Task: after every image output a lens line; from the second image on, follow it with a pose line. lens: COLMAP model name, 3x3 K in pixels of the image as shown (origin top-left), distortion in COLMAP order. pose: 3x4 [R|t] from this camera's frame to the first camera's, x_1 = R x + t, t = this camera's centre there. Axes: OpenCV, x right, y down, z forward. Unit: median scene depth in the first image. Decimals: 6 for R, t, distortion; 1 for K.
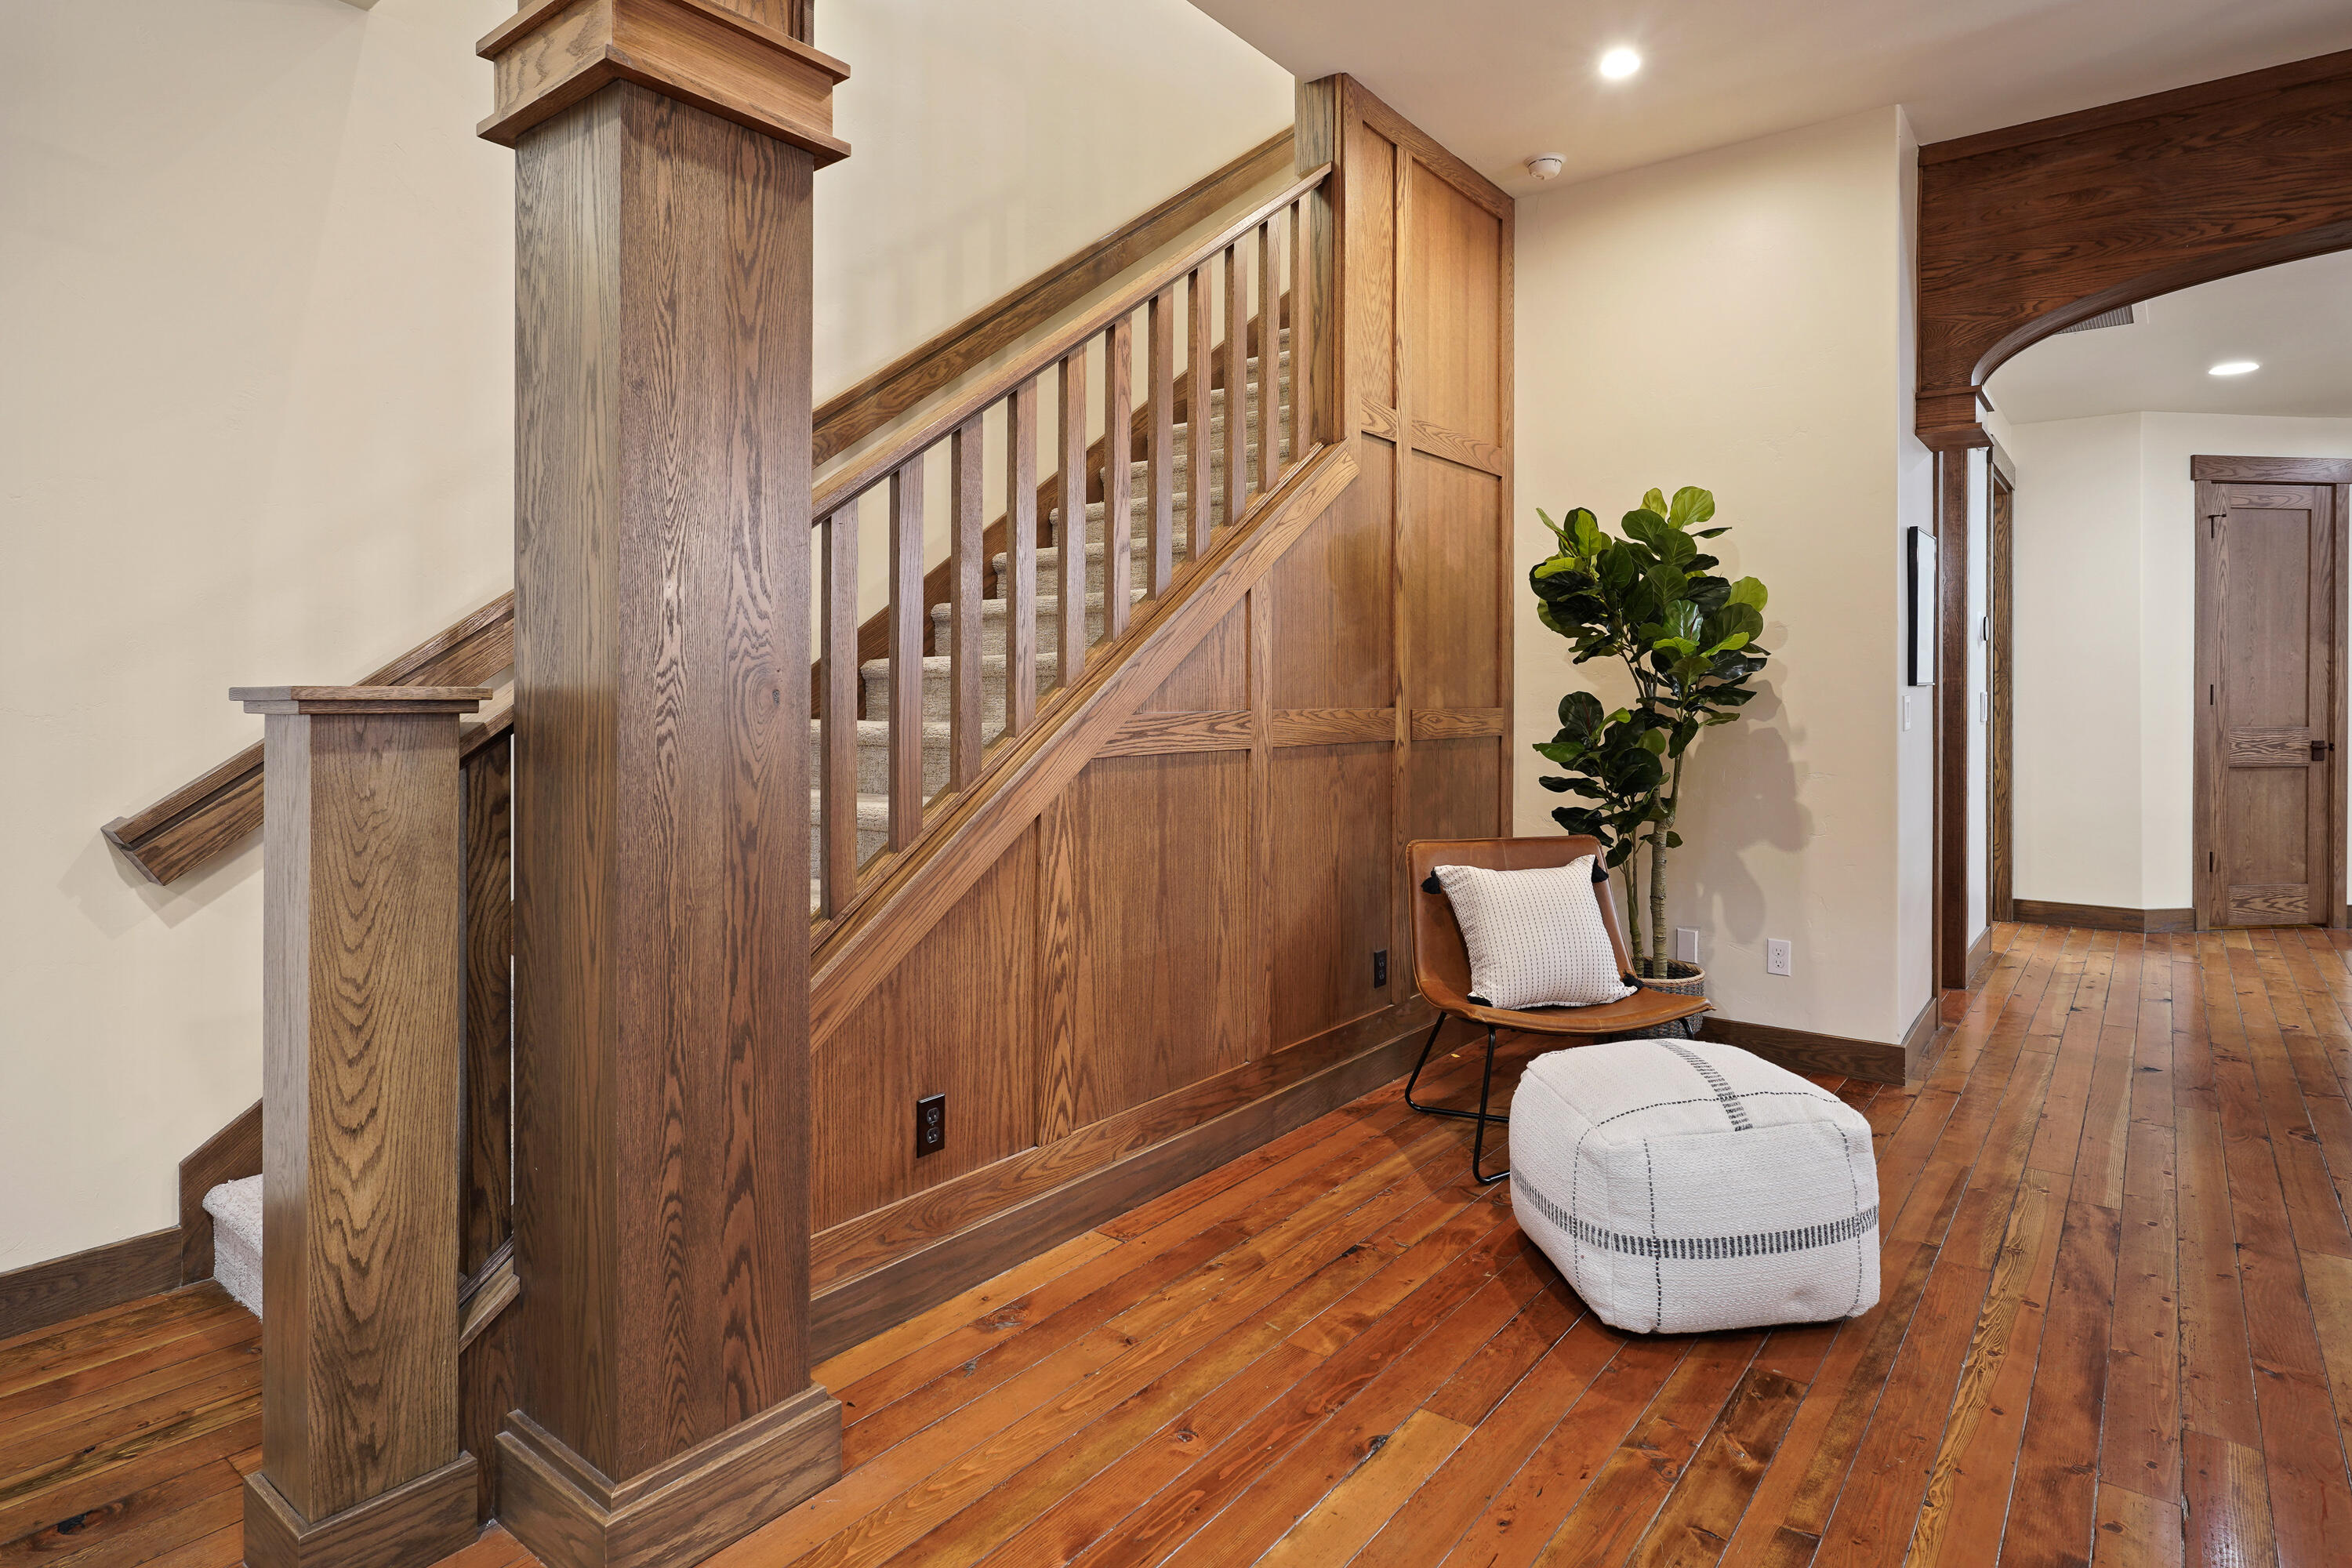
lens RADIAL K [[1256.5, 0, 1186.7], [0, 1256.5, 701.7], [0, 0, 1]] dist [-0.002596, 0.000045]
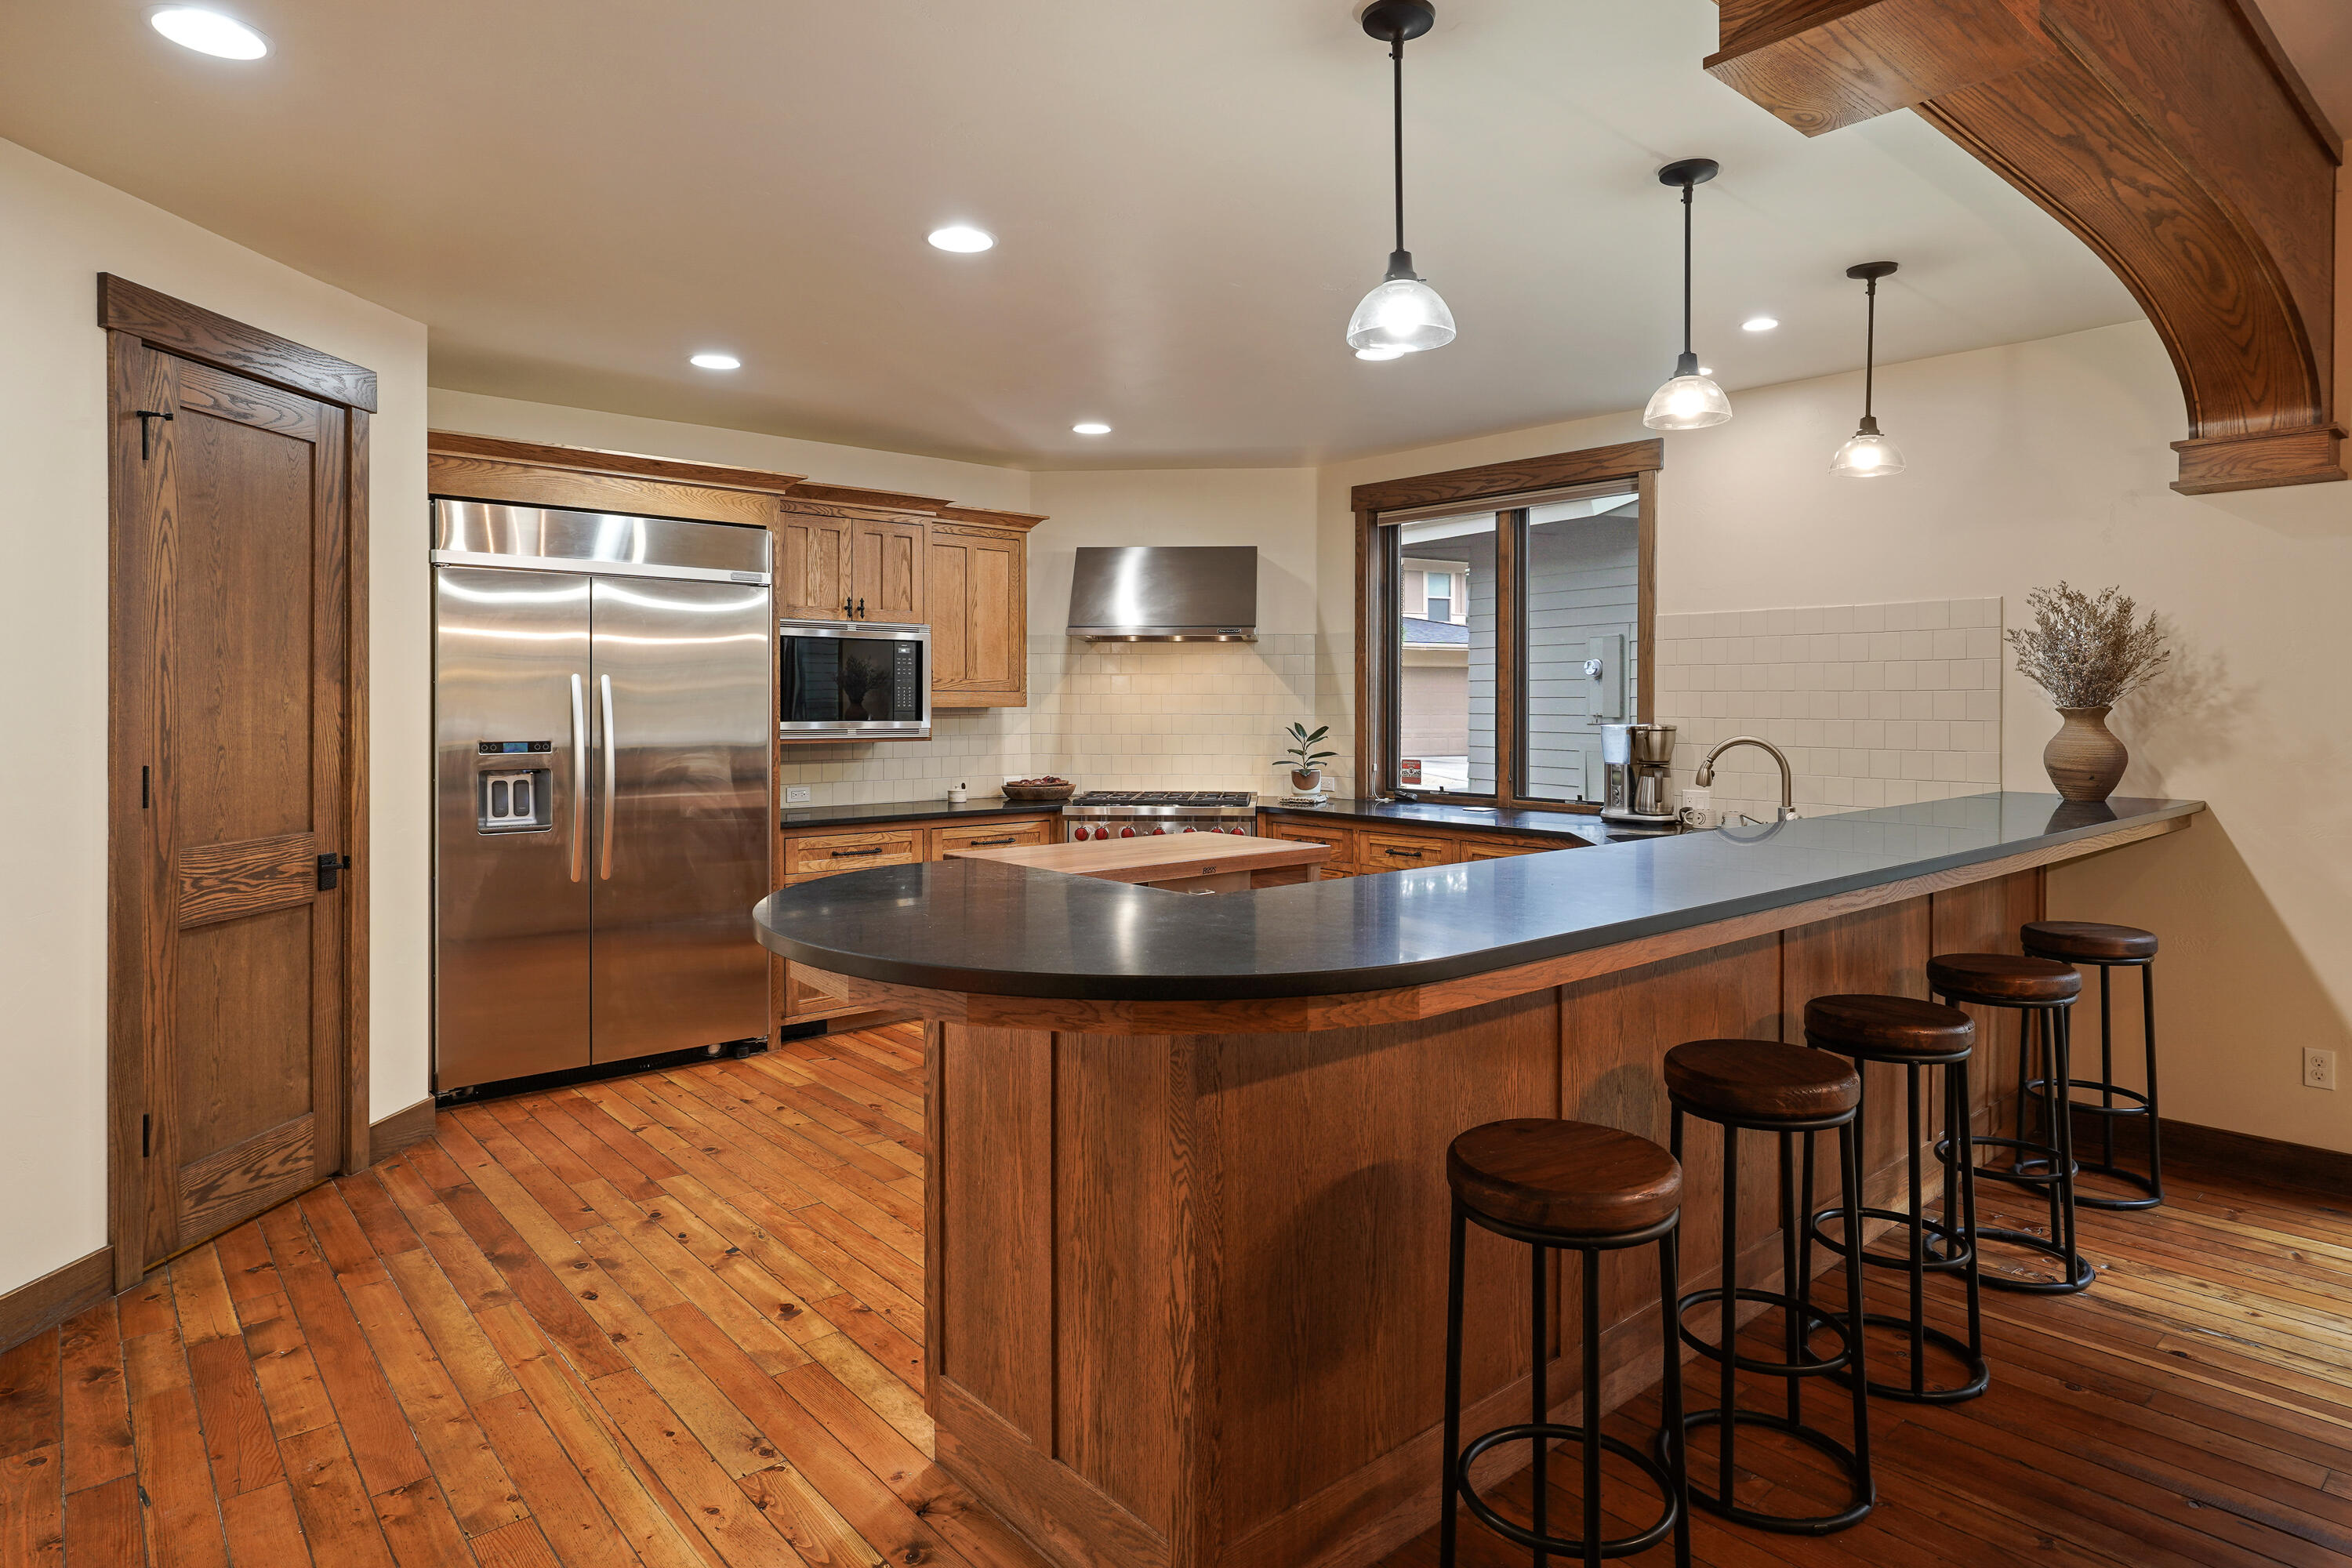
lens RADIAL K [[1310.7, 0, 1185.9], [0, 1310.7, 710.9], [0, 0, 1]] dist [0.000020, 0.000734]
pose [[0.190399, -0.004779, 0.981695, 0.633368], [0.004713, 0.999981, 0.003954, -0.054826], [-0.981695, 0.003874, 0.190418, 0.811457]]
